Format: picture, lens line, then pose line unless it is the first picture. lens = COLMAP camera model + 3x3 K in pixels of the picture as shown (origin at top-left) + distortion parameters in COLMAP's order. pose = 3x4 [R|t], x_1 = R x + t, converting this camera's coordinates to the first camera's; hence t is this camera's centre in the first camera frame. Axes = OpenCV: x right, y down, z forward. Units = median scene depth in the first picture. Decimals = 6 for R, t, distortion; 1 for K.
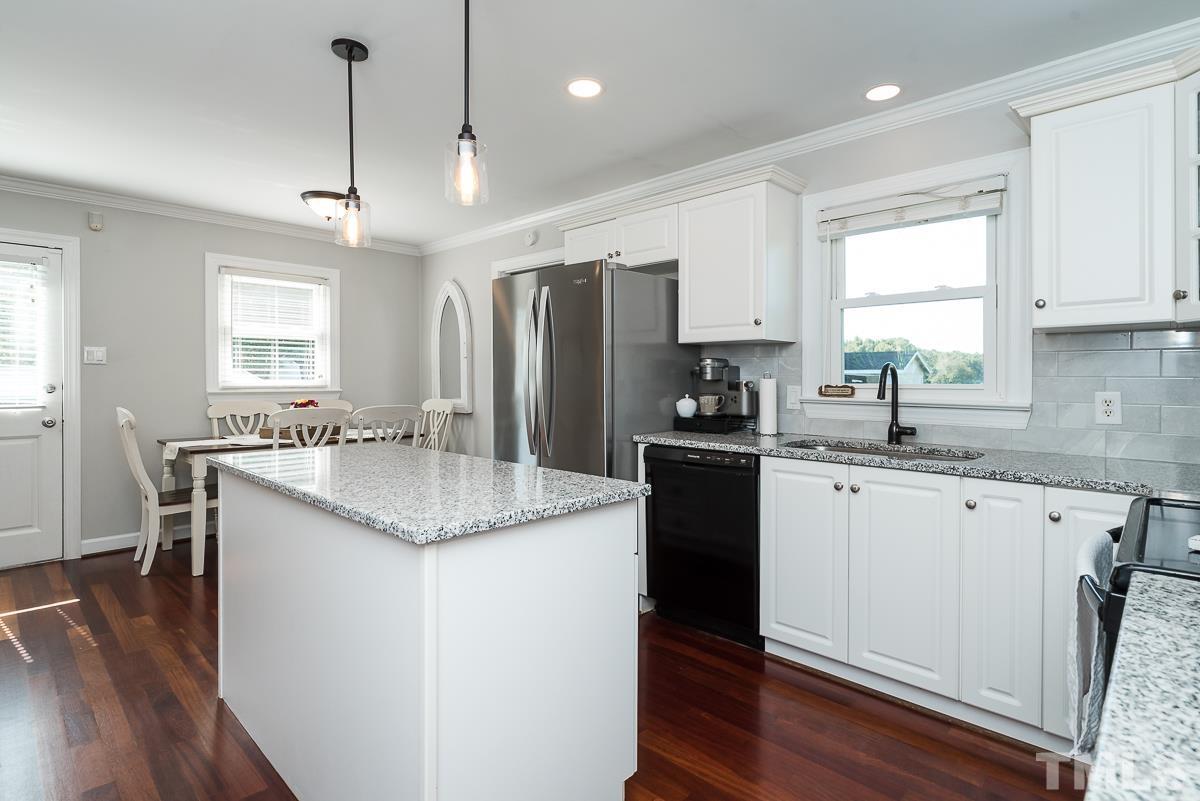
lens RADIAL K [[586.9, 0, 623.6], [0, 586.9, 394.5], [0, 0, 1]] dist [0.001492, -0.001937]
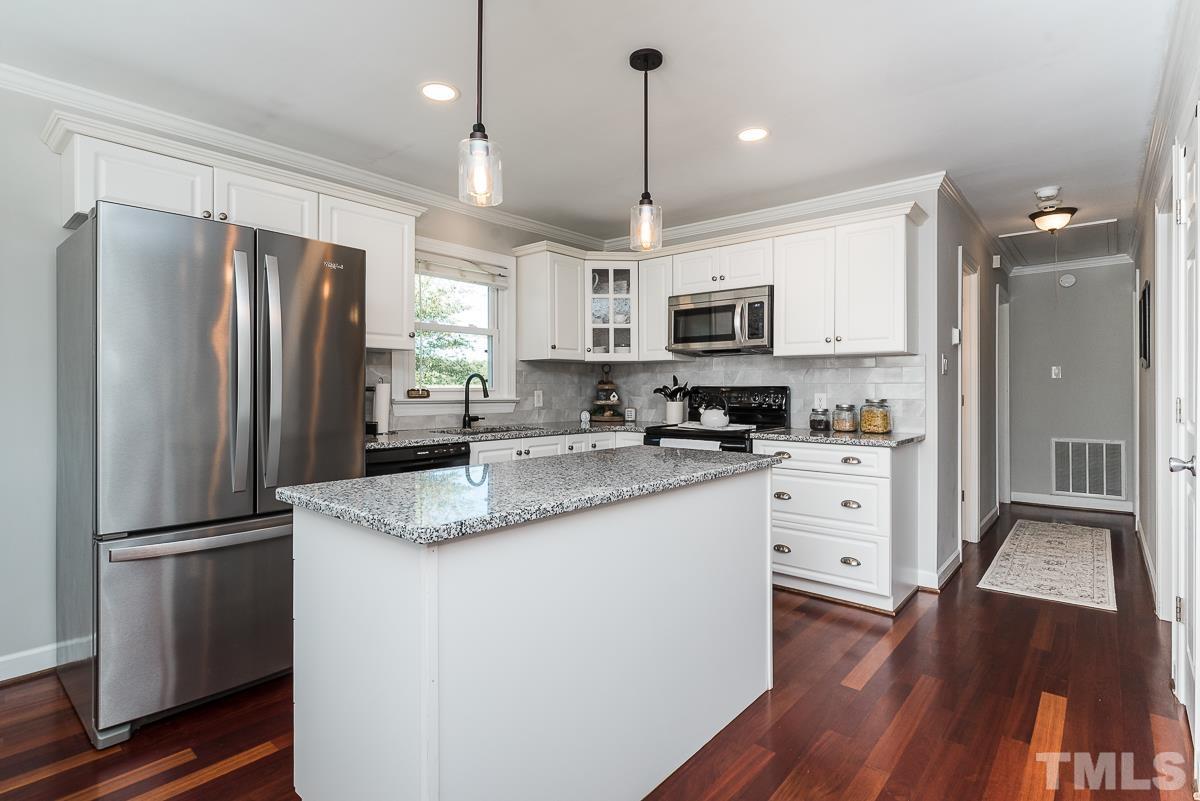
lens RADIAL K [[586.9, 0, 595.9], [0, 586.9, 389.1], [0, 0, 1]] dist [0.001492, -0.001937]
pose [[-0.024747, -0.001629, 0.999692, -1.021194], [0.028634, 0.999587, 0.002338, -0.008253], [-0.999284, 0.028683, -0.024690, 0.717588]]
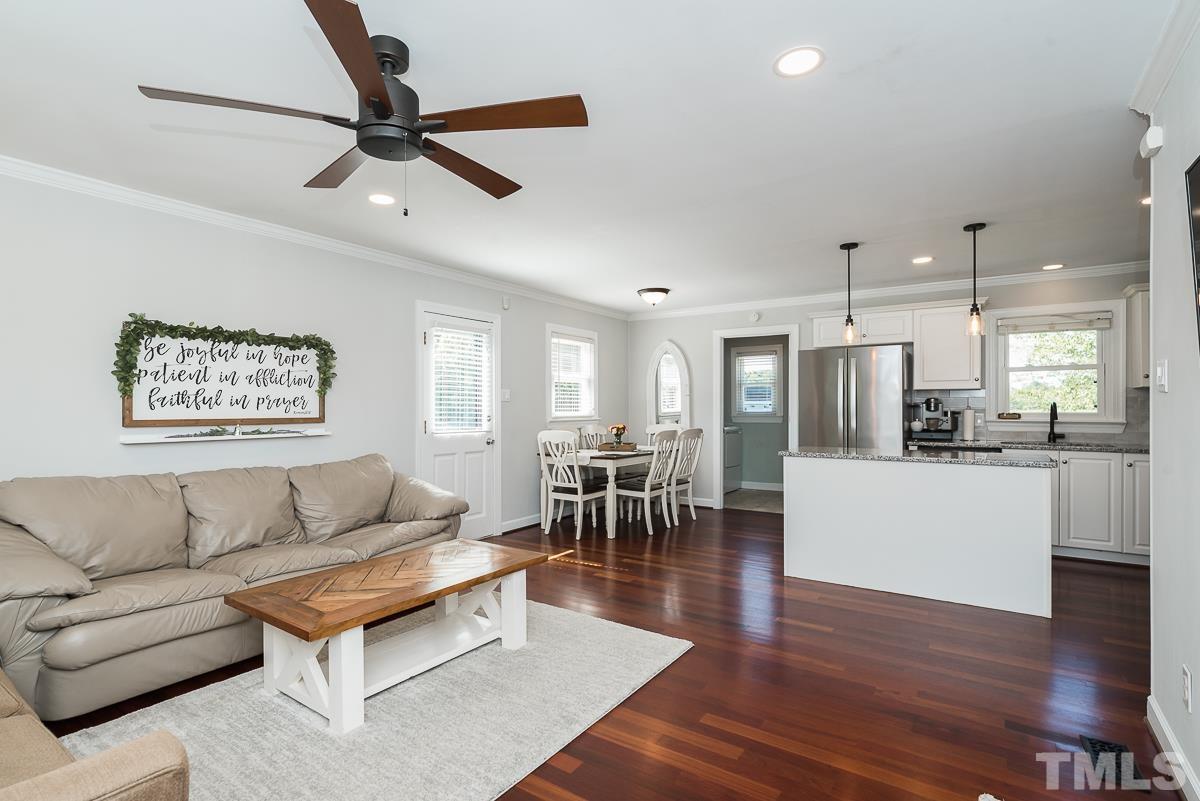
lens RADIAL K [[586.9, 0, 603.4], [0, 586.9, 406.3], [0, 0, 1]] dist [0.001492, -0.001937]
pose [[0.987999, -0.003156, 0.154427, -1.327468], [0.008068, 0.999481, -0.031195, 0.011695], [-0.154248, 0.032066, 0.987512, -0.708920]]
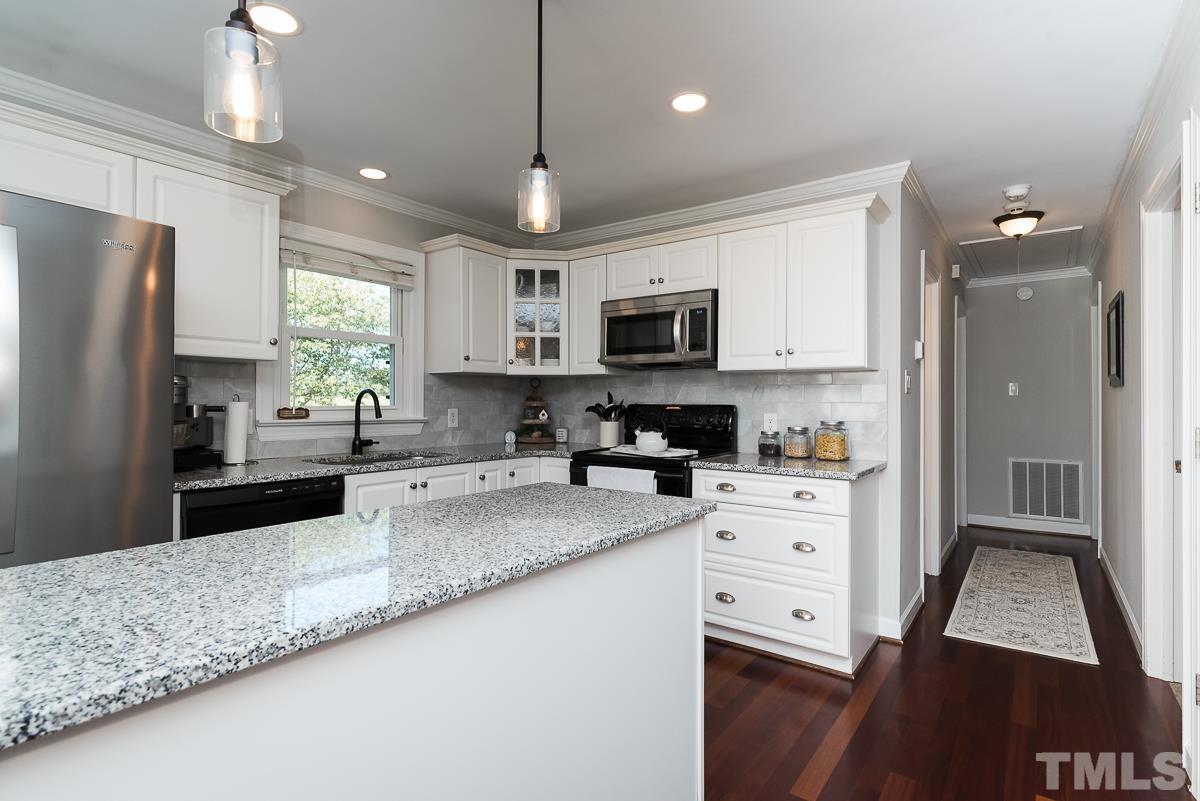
lens RADIAL K [[586.9, 0, 598.0], [0, 586.9, 397.8], [0, 0, 1]] dist [0.001492, -0.001937]
pose [[-0.095313, 0.003367, 0.995442, -0.813515], [0.024690, 0.999695, -0.001017, -0.020887], [-0.995141, 0.024480, -0.095367, 0.619312]]
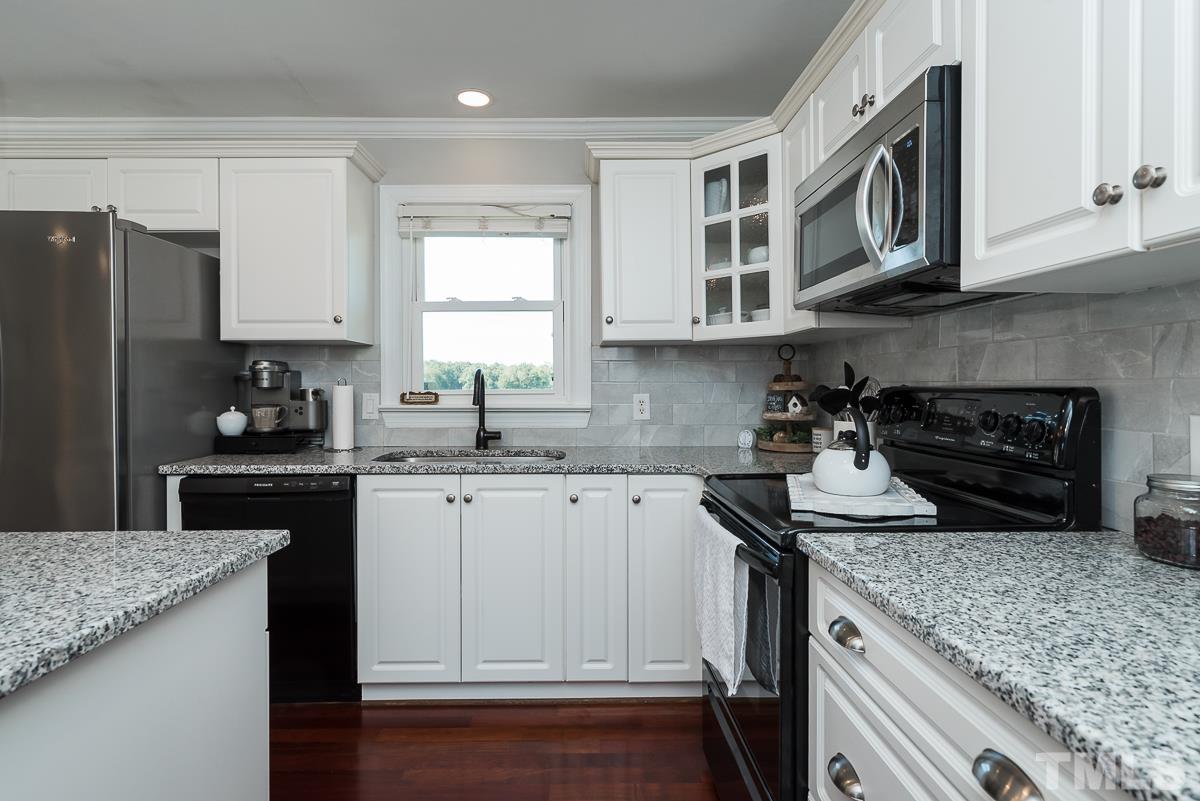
lens RADIAL K [[603.0, 0, 589.8], [0, 603.0, 394.1], [0, 0, 1]] dist [-0.005838, 0.001905]
pose [[0.731318, -0.015817, 0.681854, -0.110997], [0.024900, 0.999684, -0.003517, -0.002340], [-0.681582, 0.019550, 0.731480, 0.113032]]
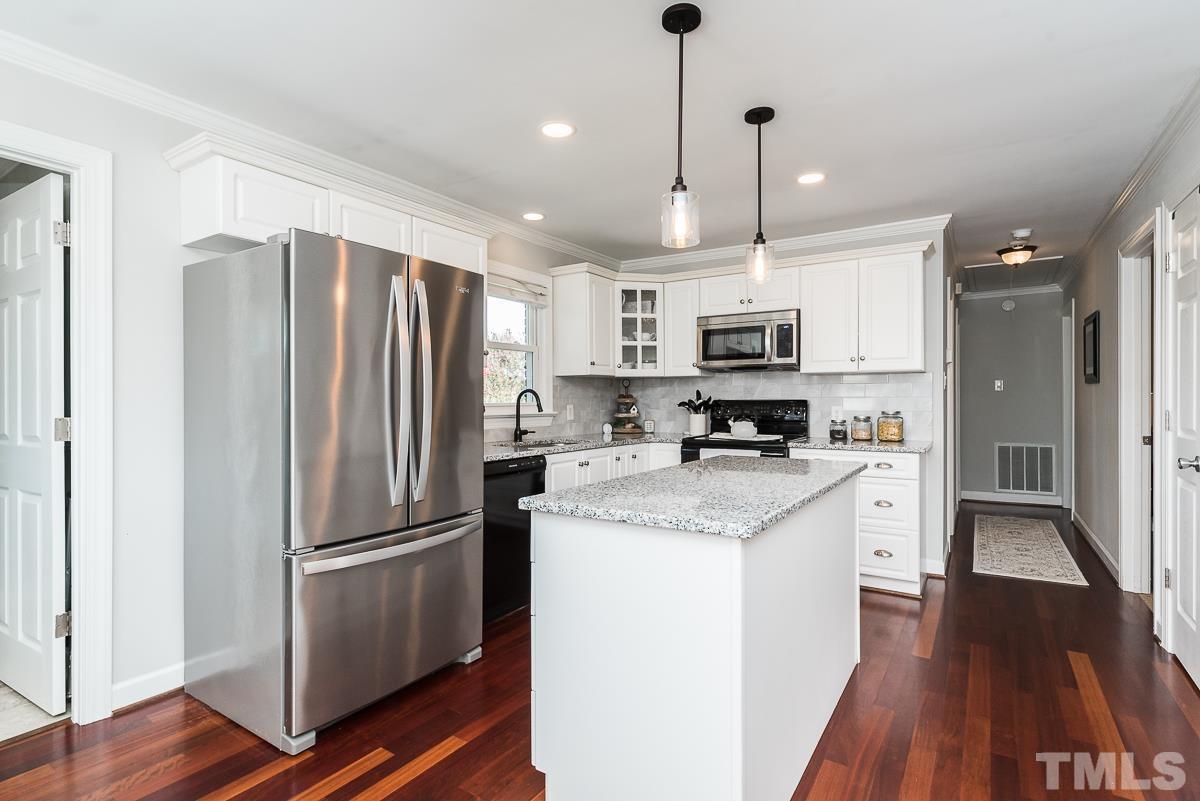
lens RADIAL K [[586.9, 0, 597.1], [0, 586.9, 401.9], [0, 0, 1]] dist [0.001492, -0.001937]
pose [[-0.155229, -0.005579, 0.987863, -1.086901], [0.032343, 0.999419, 0.010726, -0.029477], [-0.987349, 0.033615, -0.154958, 1.039447]]
